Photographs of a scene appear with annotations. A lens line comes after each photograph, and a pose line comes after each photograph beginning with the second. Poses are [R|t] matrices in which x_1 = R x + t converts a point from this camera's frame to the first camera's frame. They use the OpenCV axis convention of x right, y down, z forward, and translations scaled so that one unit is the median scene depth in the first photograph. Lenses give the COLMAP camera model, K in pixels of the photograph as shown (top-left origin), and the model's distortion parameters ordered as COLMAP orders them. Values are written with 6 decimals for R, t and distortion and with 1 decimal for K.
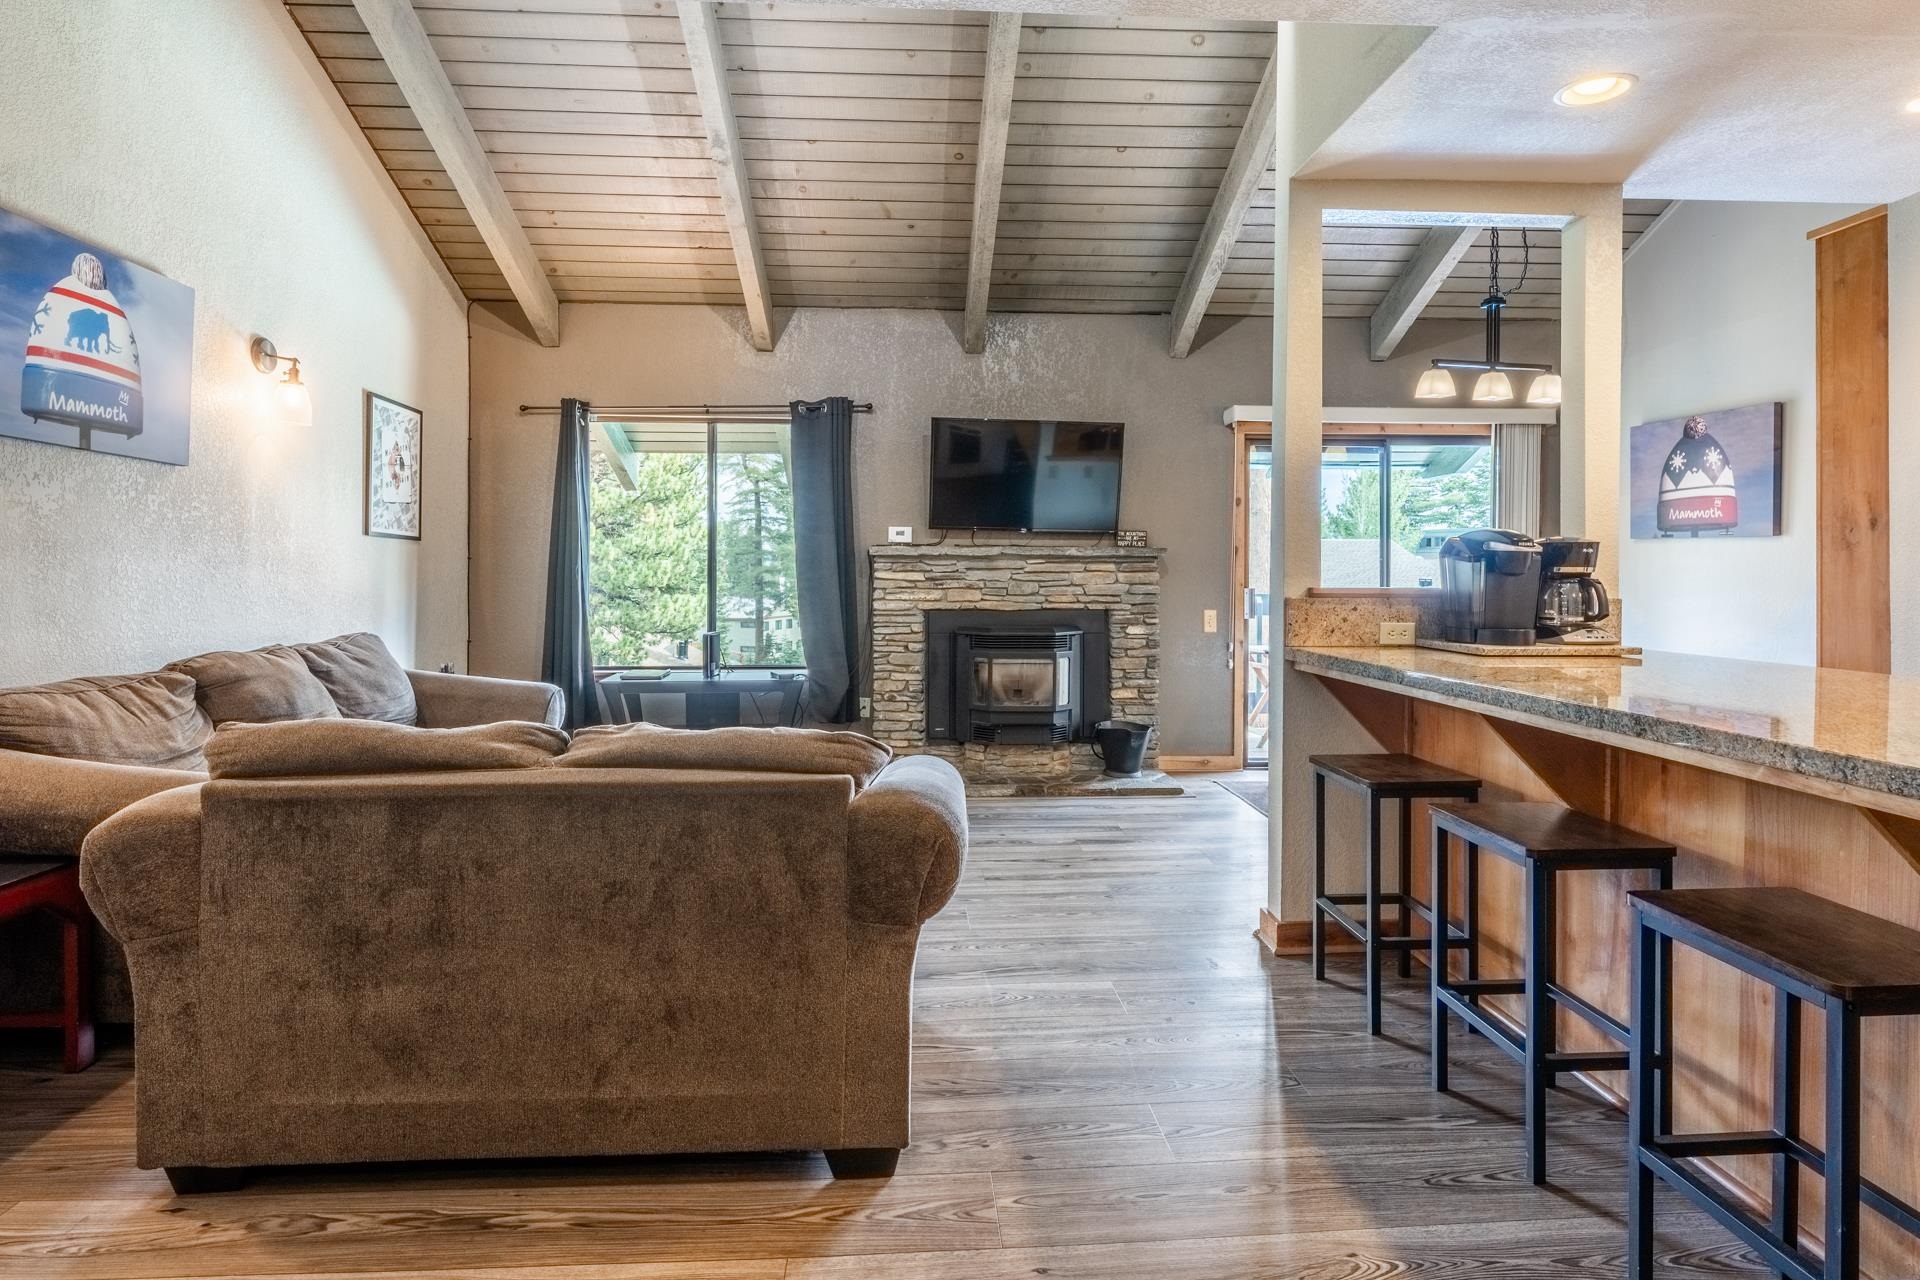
lens RADIAL K [[1004.1, 0, 956.8], [0, 1004.1, 572.8], [0, 0, 1]] dist [0.000058, -0.000008]
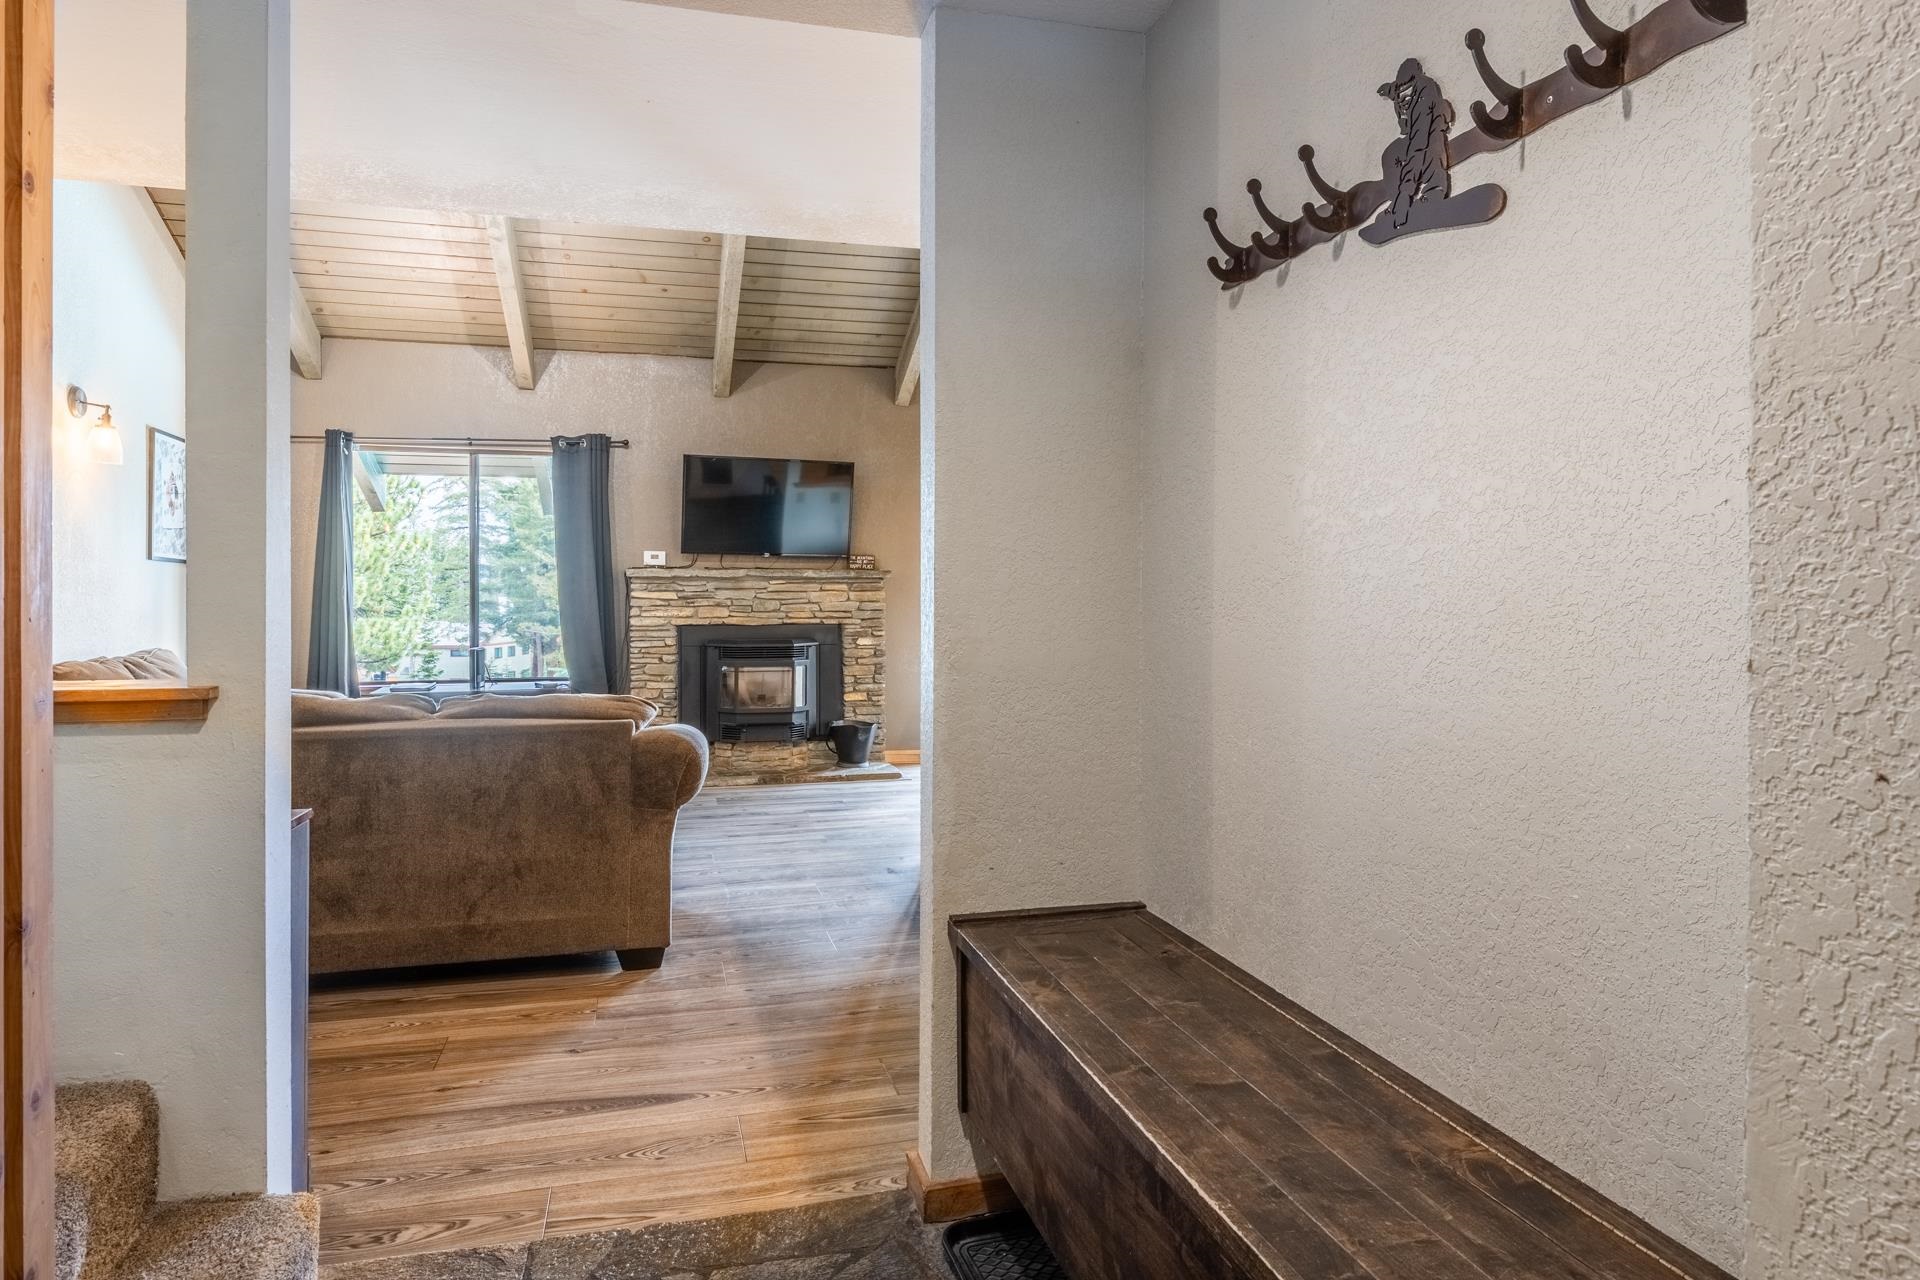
lens RADIAL K [[1175.0, 0, 955.7], [0, 1175.0, 590.3], [0, 0, 1]] dist [-0.003024, 0.000175]
pose [[0.979571, -0.002511, 0.201083, 0.008944], [0.002492, 0.999997, 0.000346, -0.002115], [-0.201083, 0.000163, 0.979574, -0.357832]]
